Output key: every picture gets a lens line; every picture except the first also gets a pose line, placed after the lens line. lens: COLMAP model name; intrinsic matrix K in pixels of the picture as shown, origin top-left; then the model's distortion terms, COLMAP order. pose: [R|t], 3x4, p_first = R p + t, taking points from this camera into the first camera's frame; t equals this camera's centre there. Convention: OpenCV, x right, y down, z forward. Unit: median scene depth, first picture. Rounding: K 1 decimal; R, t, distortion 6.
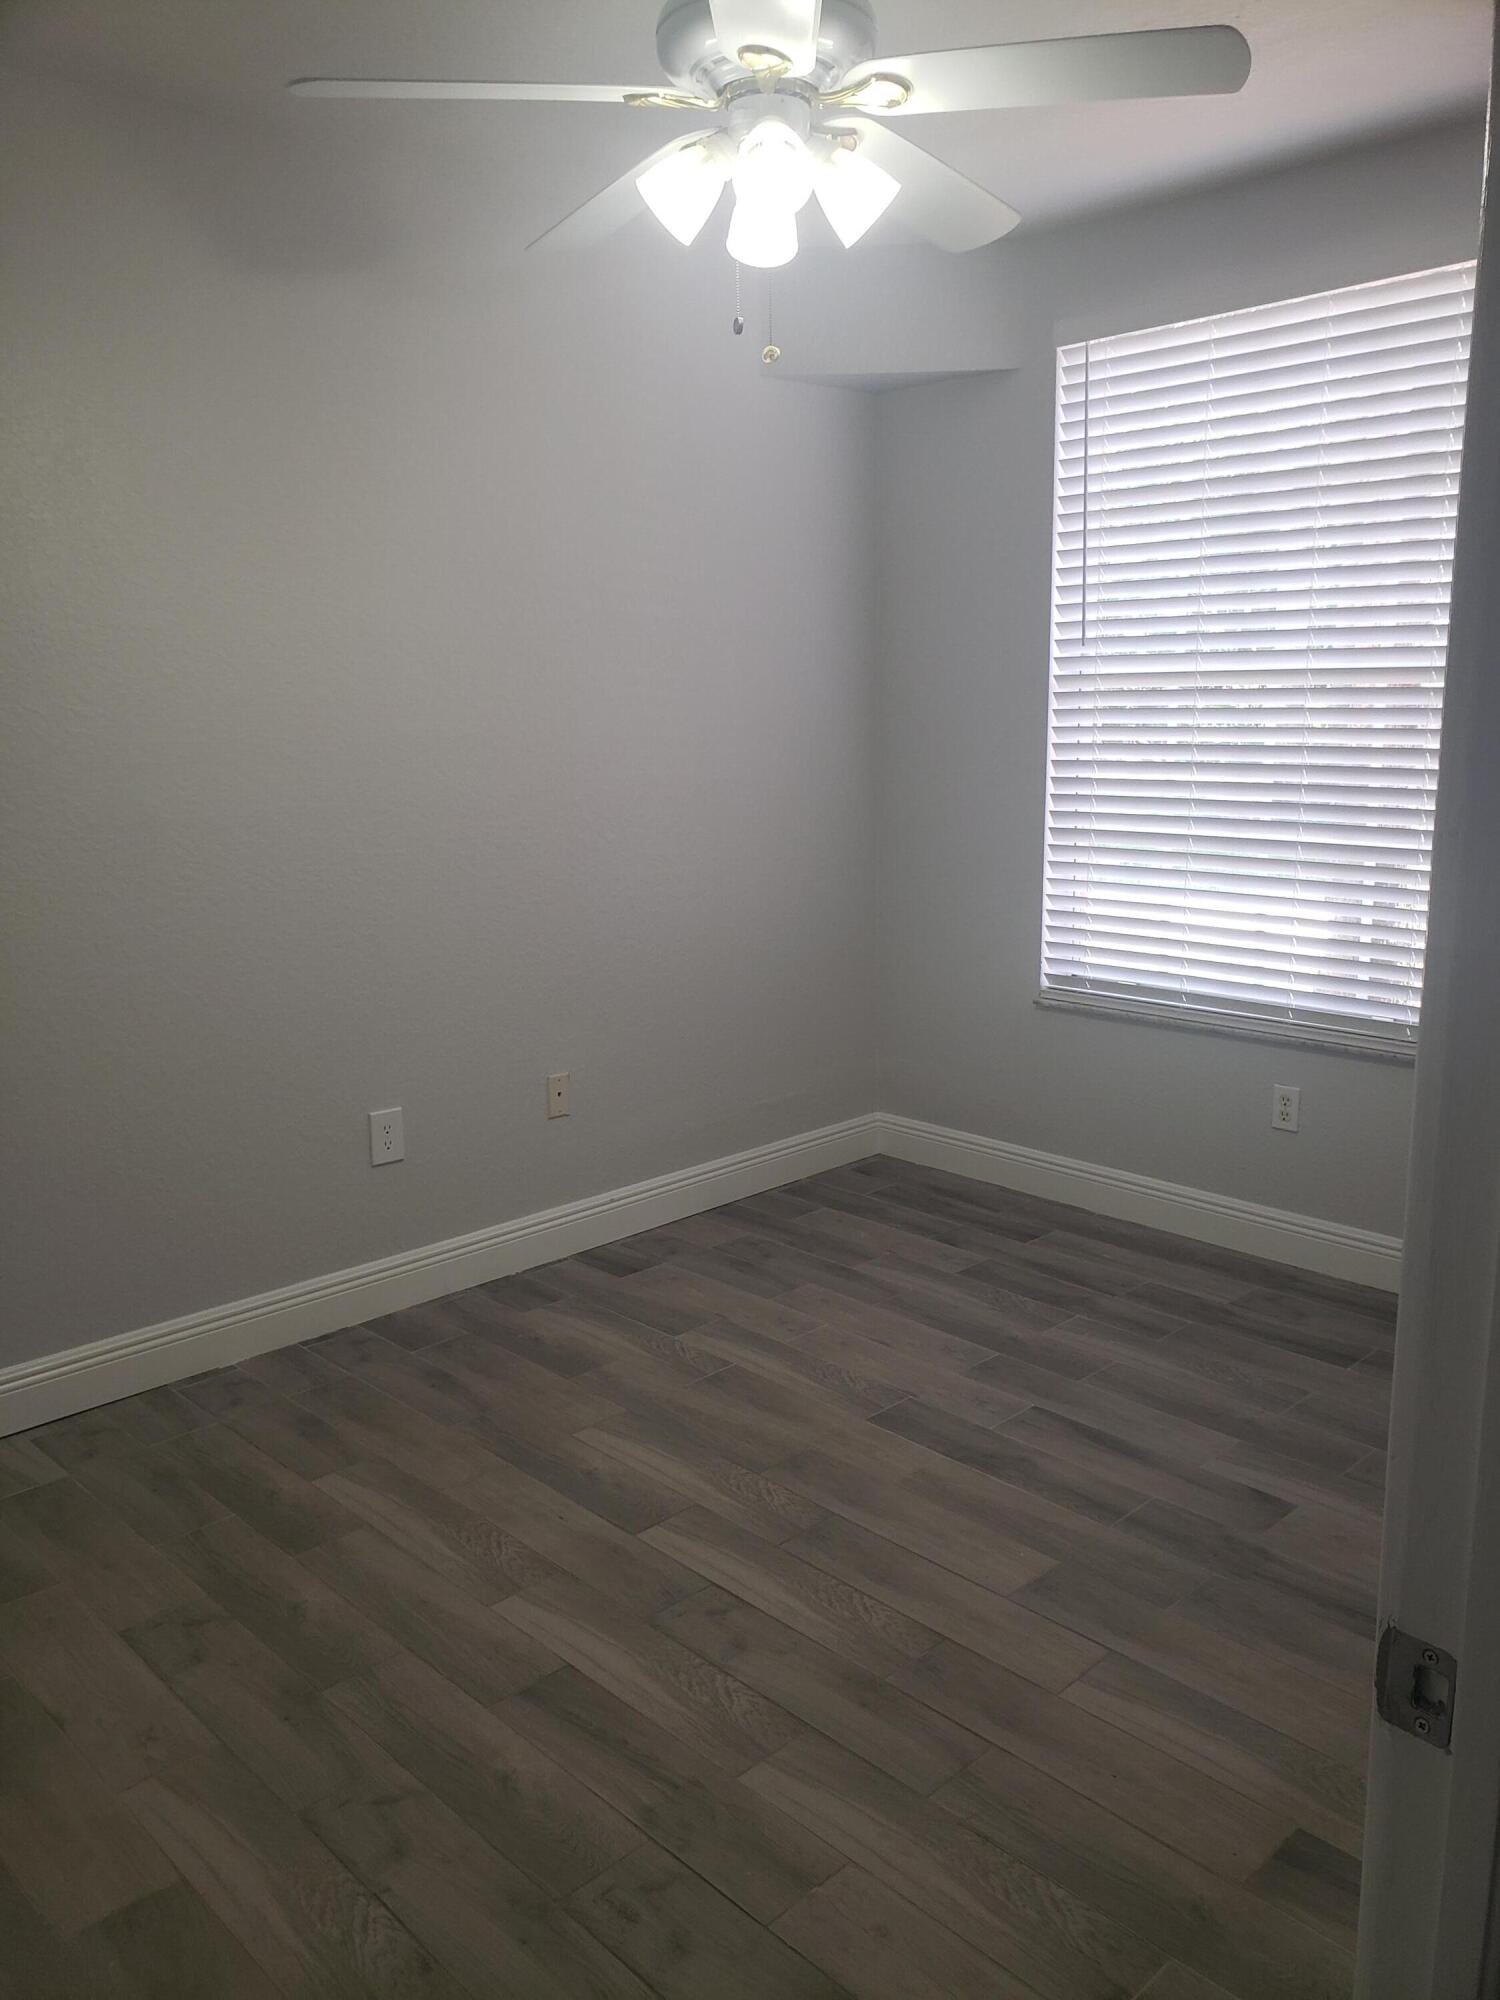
lens RADIAL K [[1560.4, 0, 750.0], [0, 1560.4, 1000.0], [0, 0, 1]] dist [-0.007943, 0.033911]
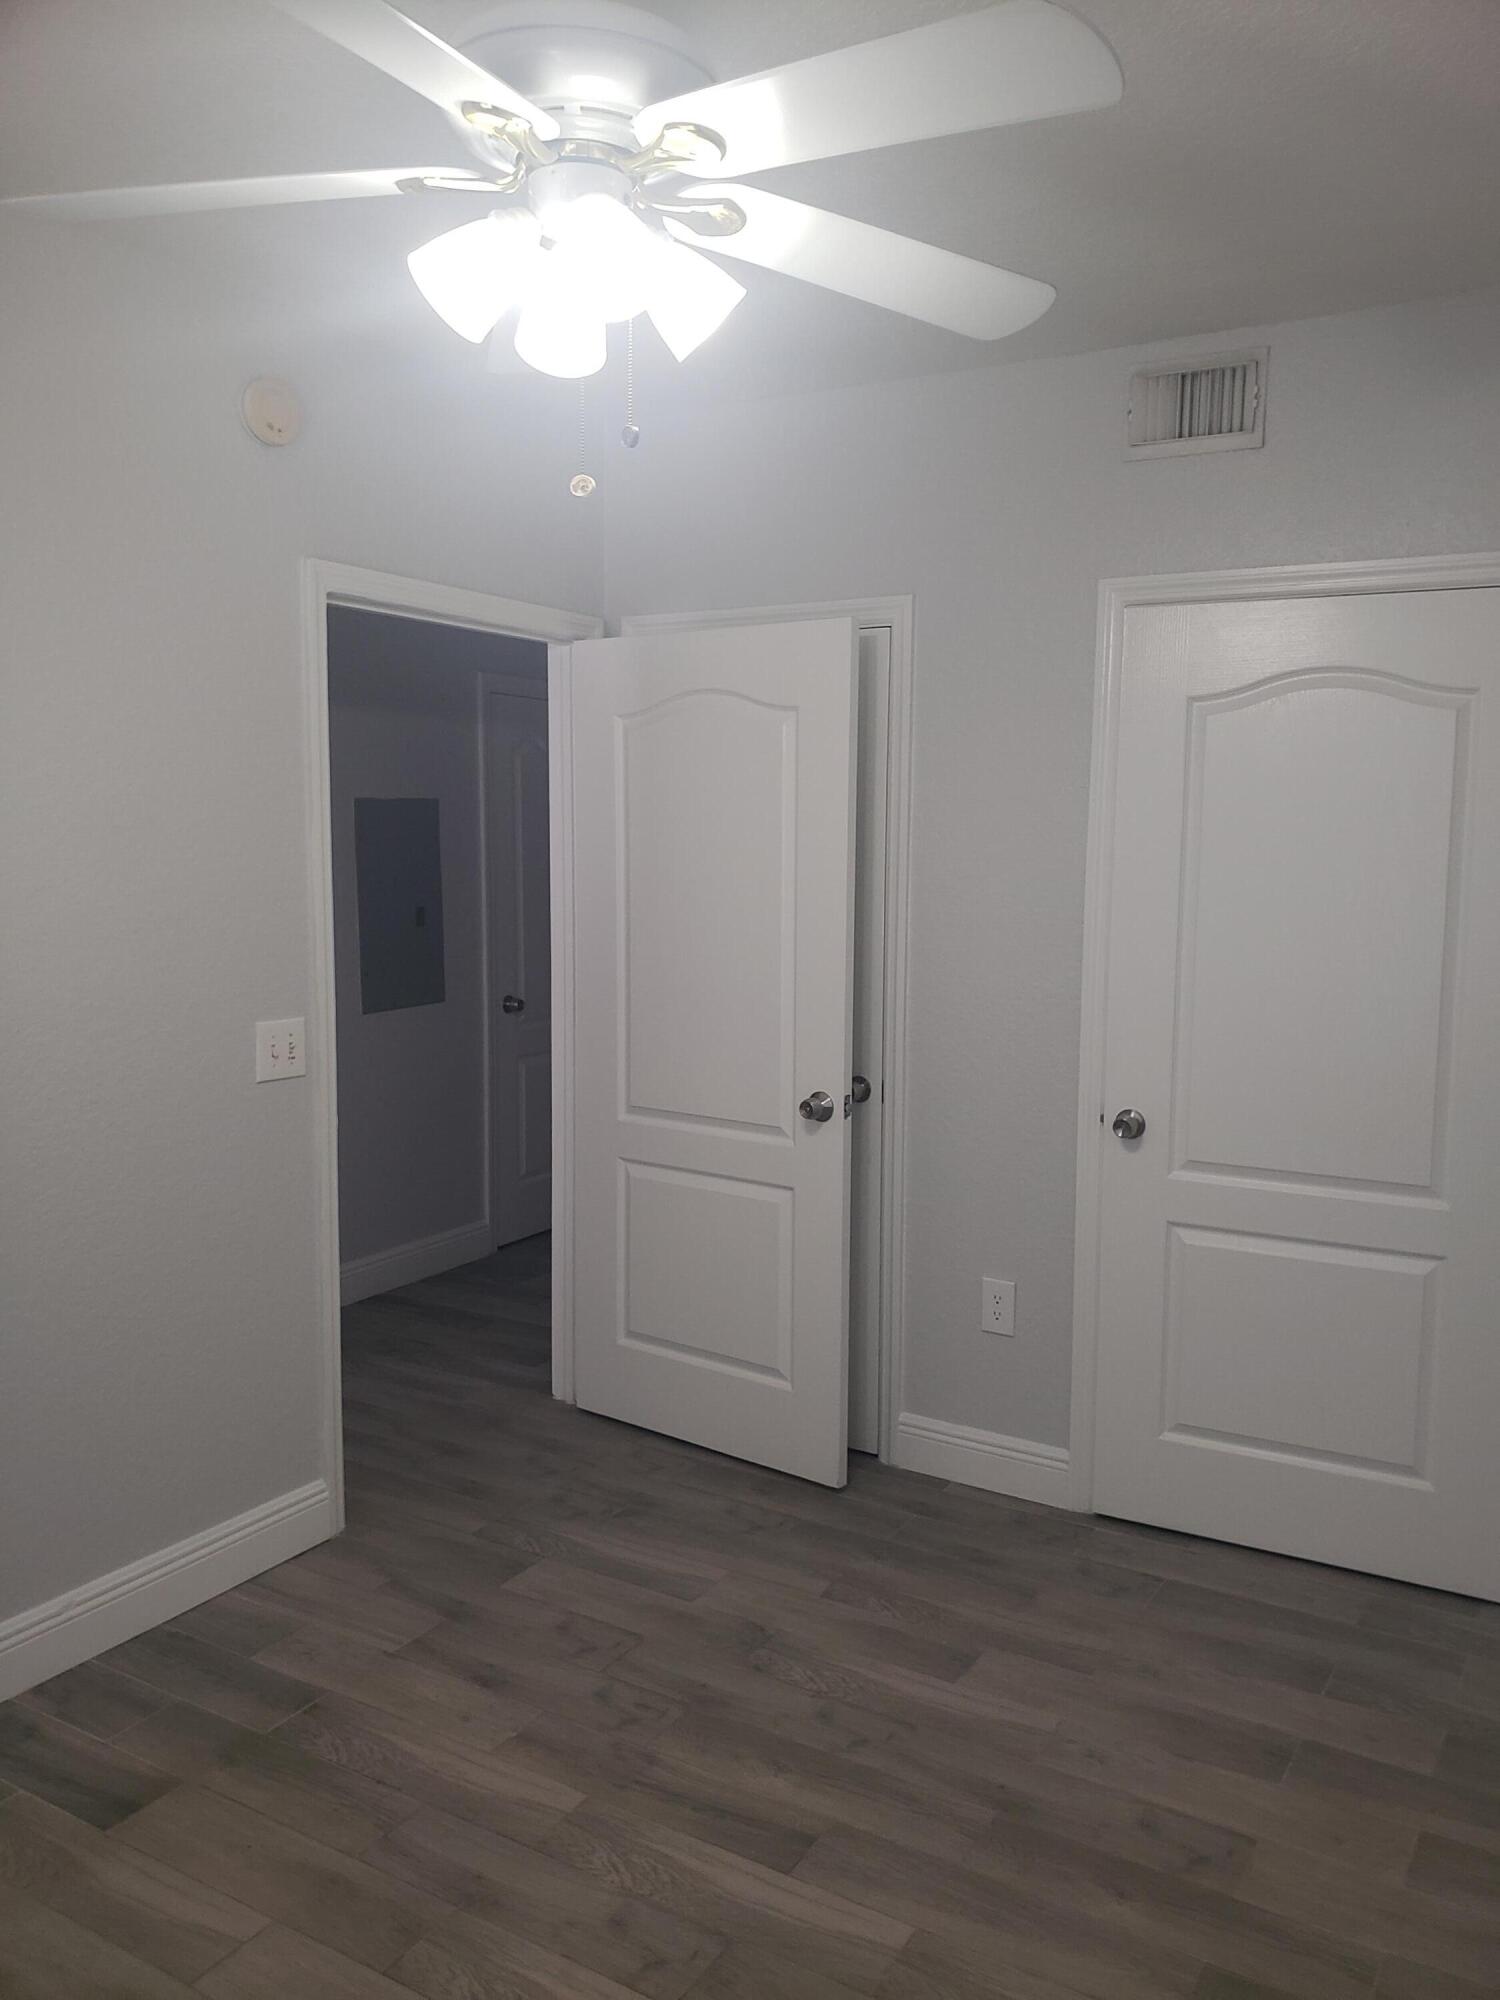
lens RADIAL K [[1560.4, 0, 750.0], [0, 1560.4, 1000.0], [0, 0, 1]] dist [-0.007943, 0.033911]
pose [[-0.970247, 0.023493, -0.240976, 0.132843], [-0.048214, 0.956601, 0.287385, -0.388628], [0.237270, 0.290452, -0.927006, 1.818265]]
